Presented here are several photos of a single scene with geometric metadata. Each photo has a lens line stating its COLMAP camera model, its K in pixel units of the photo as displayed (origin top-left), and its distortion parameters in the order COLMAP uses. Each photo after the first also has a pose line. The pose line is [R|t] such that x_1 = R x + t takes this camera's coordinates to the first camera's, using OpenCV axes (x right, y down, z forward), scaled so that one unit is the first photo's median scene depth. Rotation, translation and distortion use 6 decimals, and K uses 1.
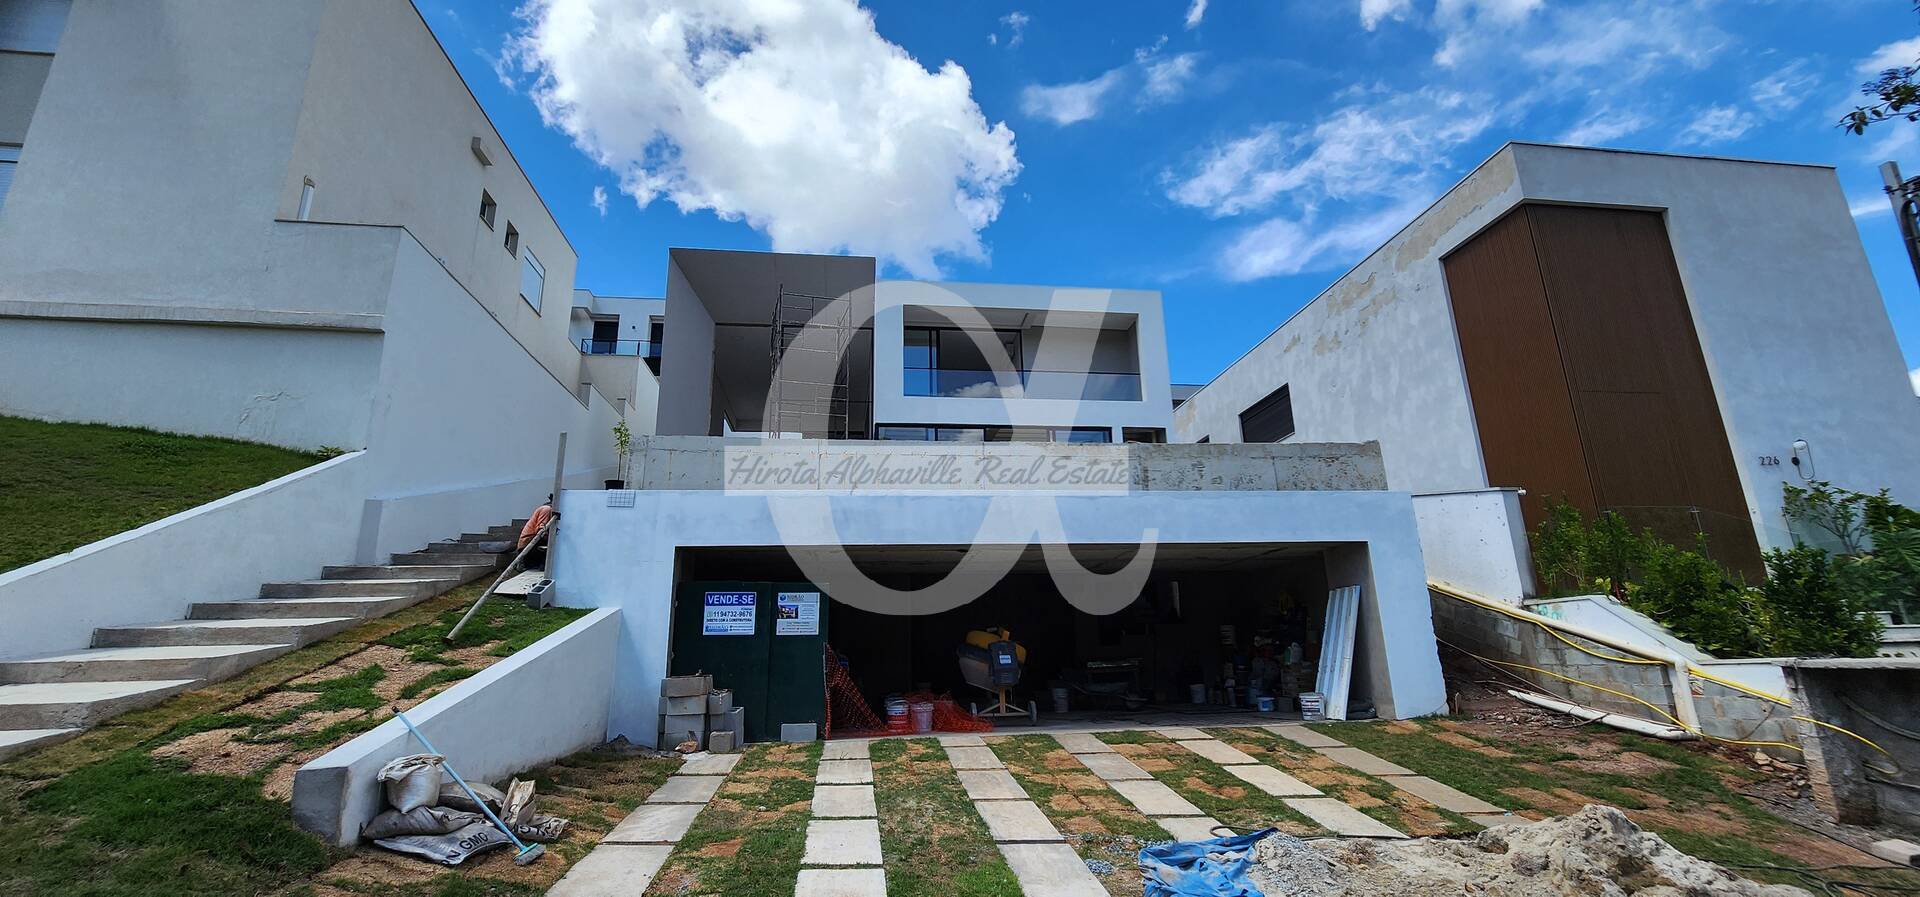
lens RADIAL K [[794.8, 0, 962.0], [0, 794.8, 445.4], [0, 0, 1]] dist [-0.001939, -0.000030]
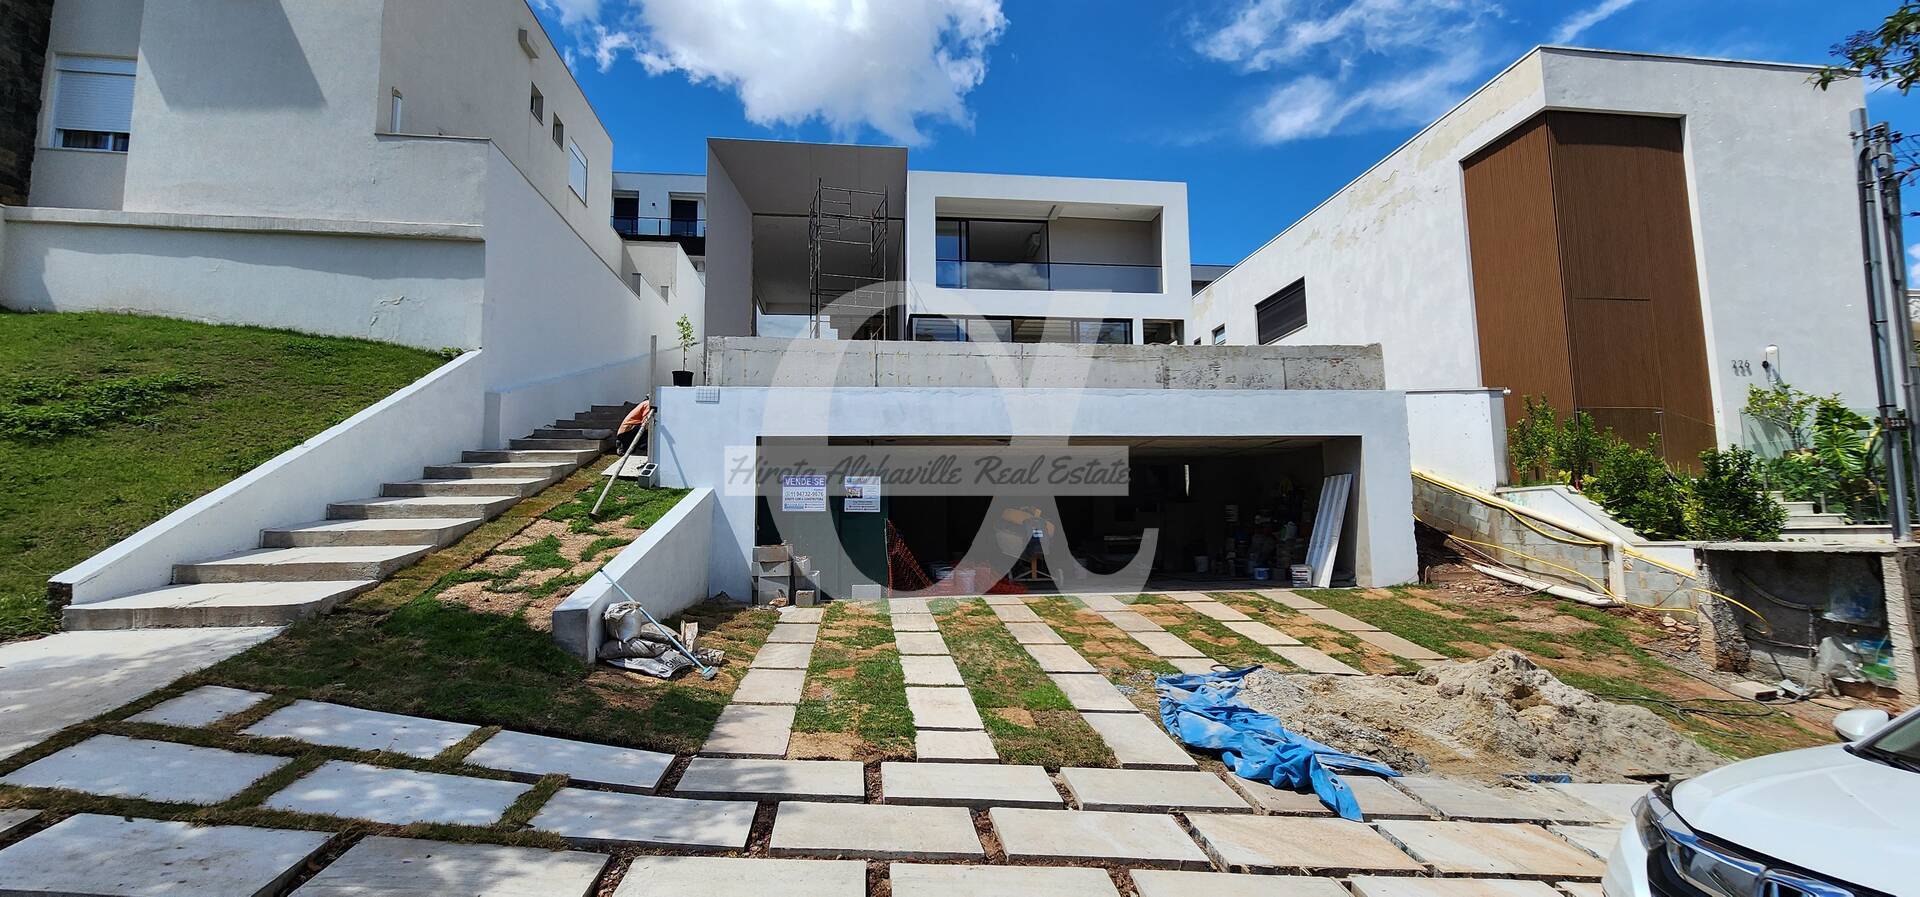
lens RADIAL K [[797.2, 0, 960.0], [0, 797.2, 448.5], [0, 0, 1]] dist [-0.005742, -0.000022]
pose [[0.999884, 0.010171, -0.011361, -0.057584], [-0.008194, 0.986725, 0.162192, -0.049892], [0.012860, -0.162080, 0.986694, -0.155318]]
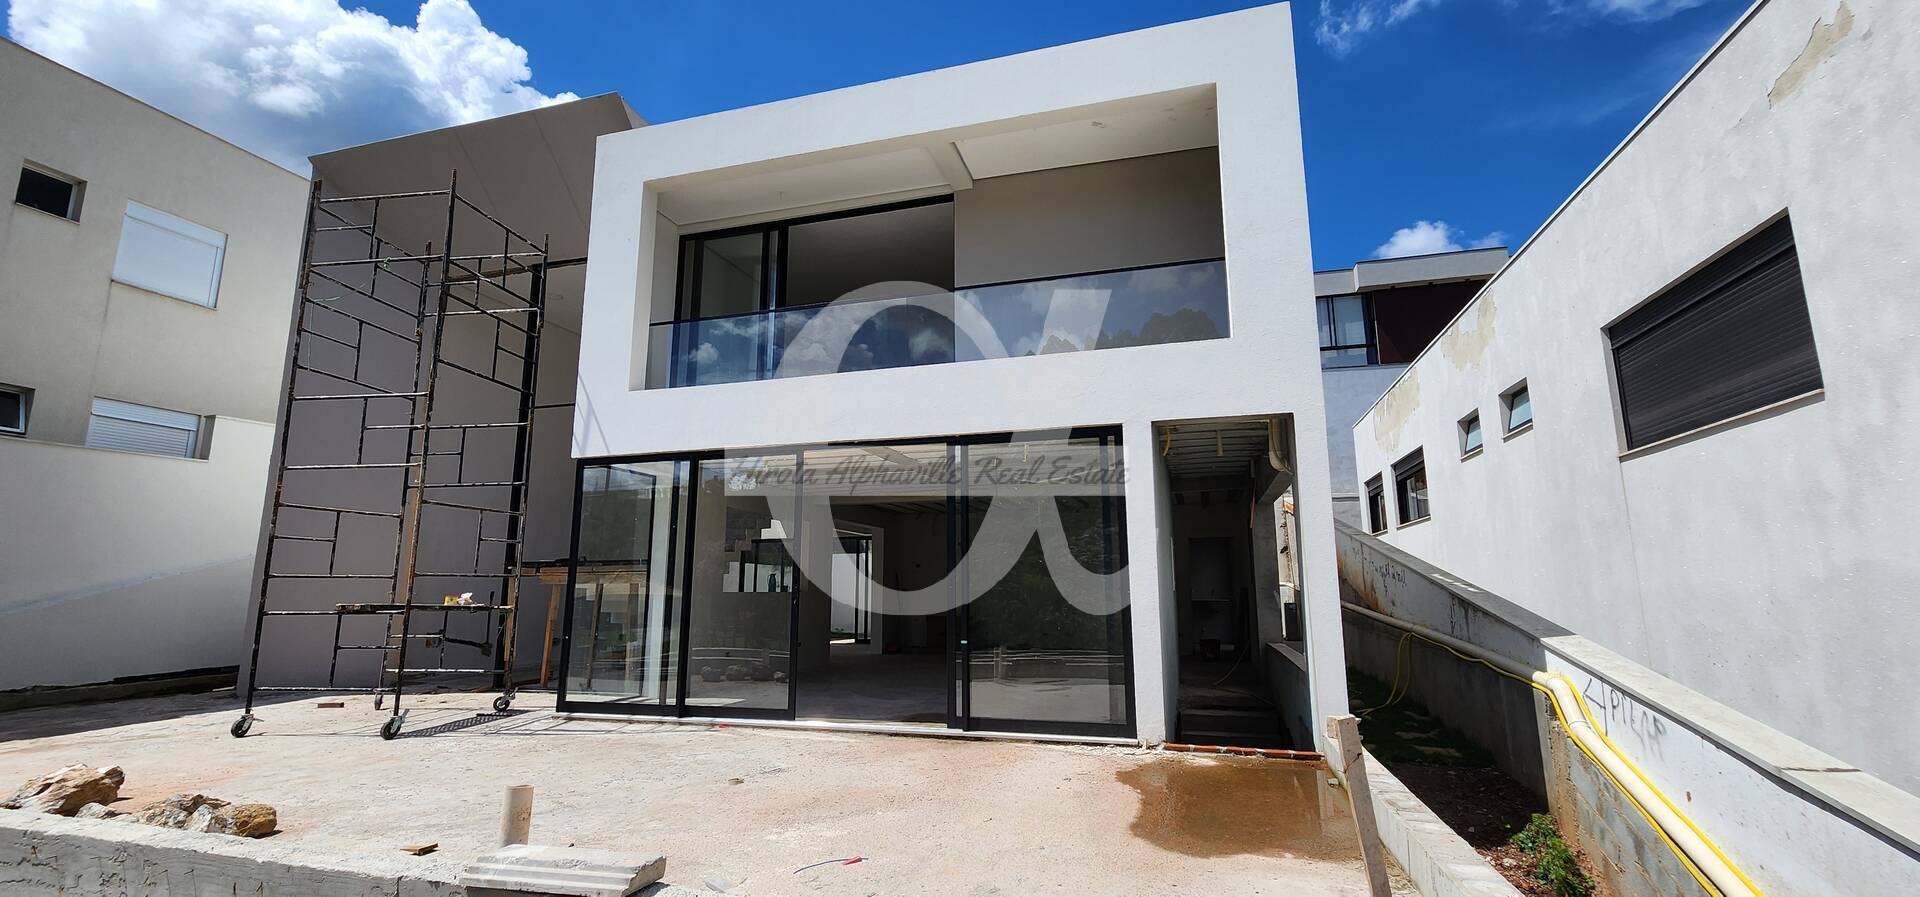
lens RADIAL K [[794.8, 0, 962.0], [0, 794.8, 445.4], [0, 0, 1]] dist [-0.001939, -0.000030]
pose [[0.910833, -0.054098, -0.409215, 0.578595], [0.095252, 0.992165, 0.080849, -0.107215], [0.401635, -0.112618, 0.908849, 1.407594]]
